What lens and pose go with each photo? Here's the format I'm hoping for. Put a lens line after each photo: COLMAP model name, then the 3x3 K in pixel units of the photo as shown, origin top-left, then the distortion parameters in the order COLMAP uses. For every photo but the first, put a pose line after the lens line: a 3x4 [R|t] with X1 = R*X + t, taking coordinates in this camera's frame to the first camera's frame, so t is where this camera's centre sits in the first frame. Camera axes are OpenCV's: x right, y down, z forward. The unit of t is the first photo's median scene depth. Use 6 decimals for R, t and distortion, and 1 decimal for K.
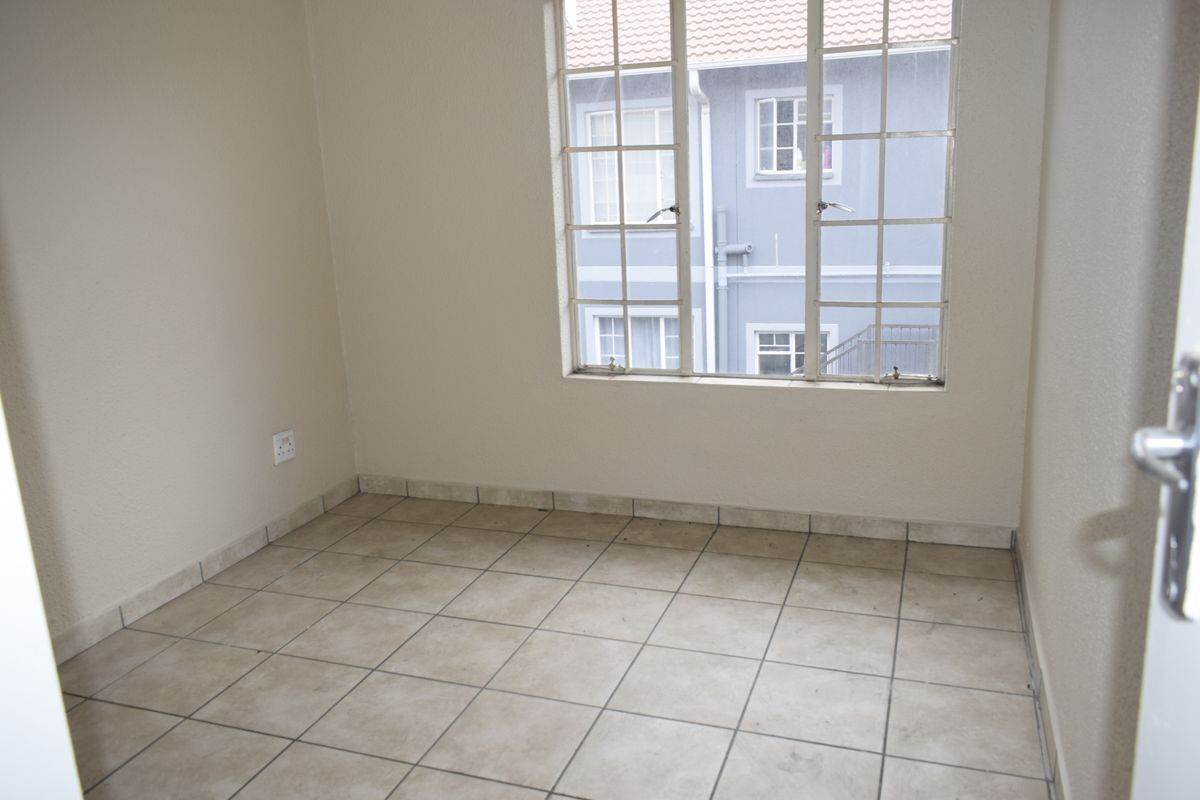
lens RADIAL K [[930.3, 0, 605.1], [0, 930.3, 398.9], [0, 0, 1]] dist [-0.023586, 0.002044]
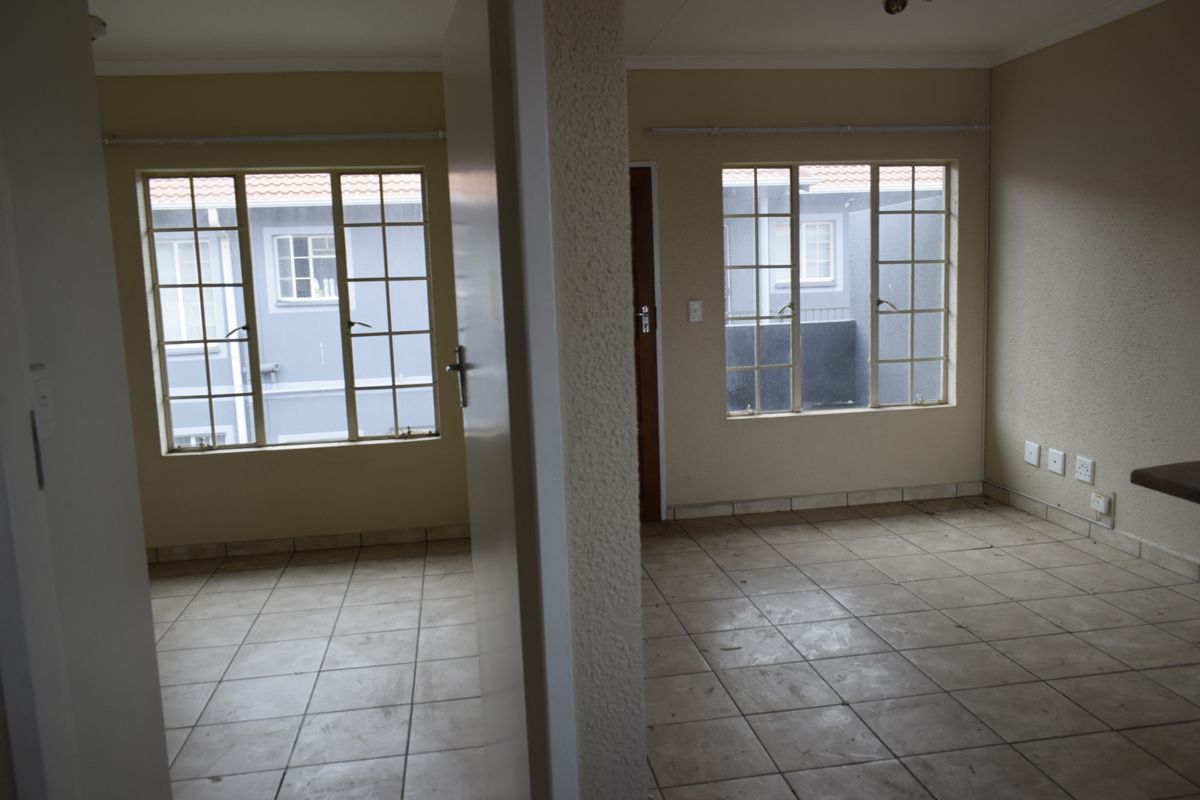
lens RADIAL K [[930.3, 0, 605.1], [0, 930.3, 398.9], [0, 0, 1]] dist [-0.023586, 0.002044]
pose [[0.873561, -0.051669, 0.483963, -0.135422], [0.114341, 0.988307, -0.100873, 0.106778], [-0.473093, 0.143455, 0.869255, -0.466933]]
